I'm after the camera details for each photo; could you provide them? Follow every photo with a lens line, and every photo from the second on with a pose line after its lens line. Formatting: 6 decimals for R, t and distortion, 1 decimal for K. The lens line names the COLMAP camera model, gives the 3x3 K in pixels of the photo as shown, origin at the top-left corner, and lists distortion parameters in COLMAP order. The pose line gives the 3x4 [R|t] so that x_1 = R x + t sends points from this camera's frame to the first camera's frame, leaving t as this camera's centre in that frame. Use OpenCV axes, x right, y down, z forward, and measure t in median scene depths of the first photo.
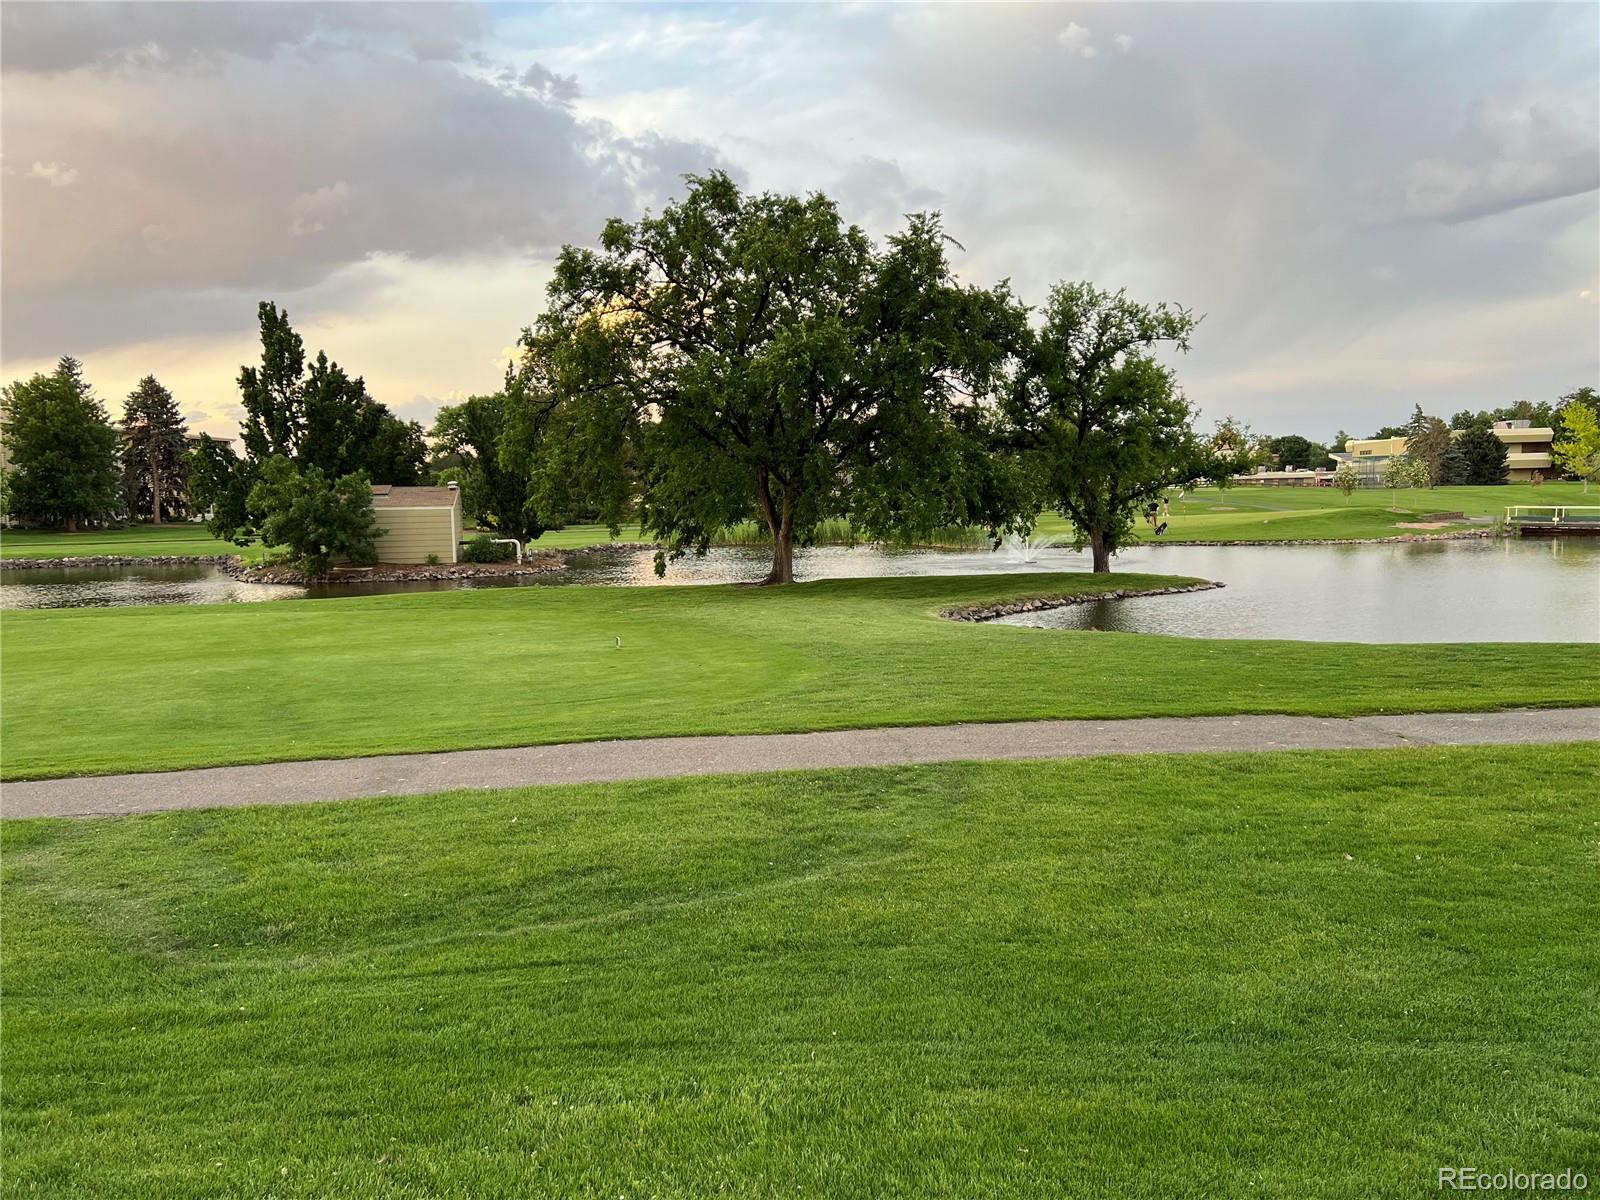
lens RADIAL K [[1203.3, 0, 830.9], [0, 1203.3, 611.1], [0, 0, 1]] dist [0.038413, -0.080020]
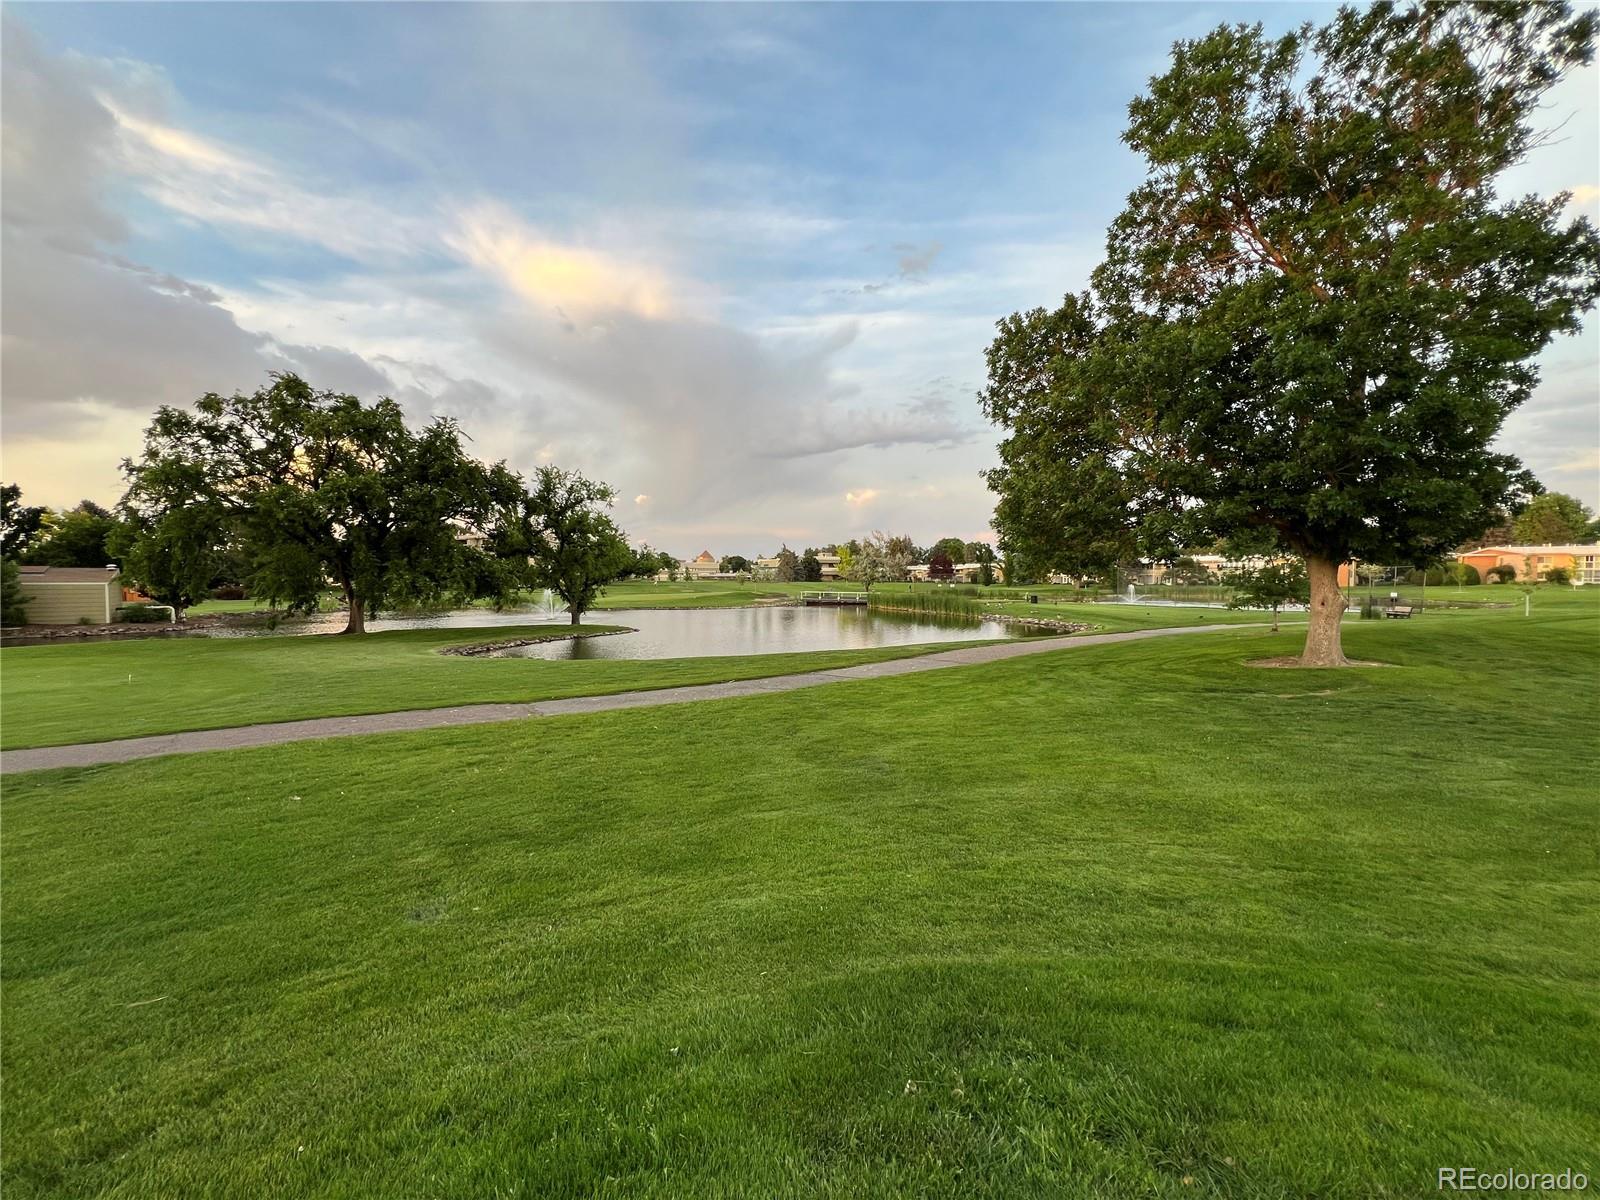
lens RADIAL K [[636.0, 0, 805.9], [0, 636.0, 605.4], [0, 0, 1]] dist [-0.006209, -0.000291]
pose [[0.889754, 0.001630, 0.456438, 0.124055], [0.026482, 0.998125, -0.055187, 0.001613], [-0.455672, 0.061190, 0.888042, -0.016432]]
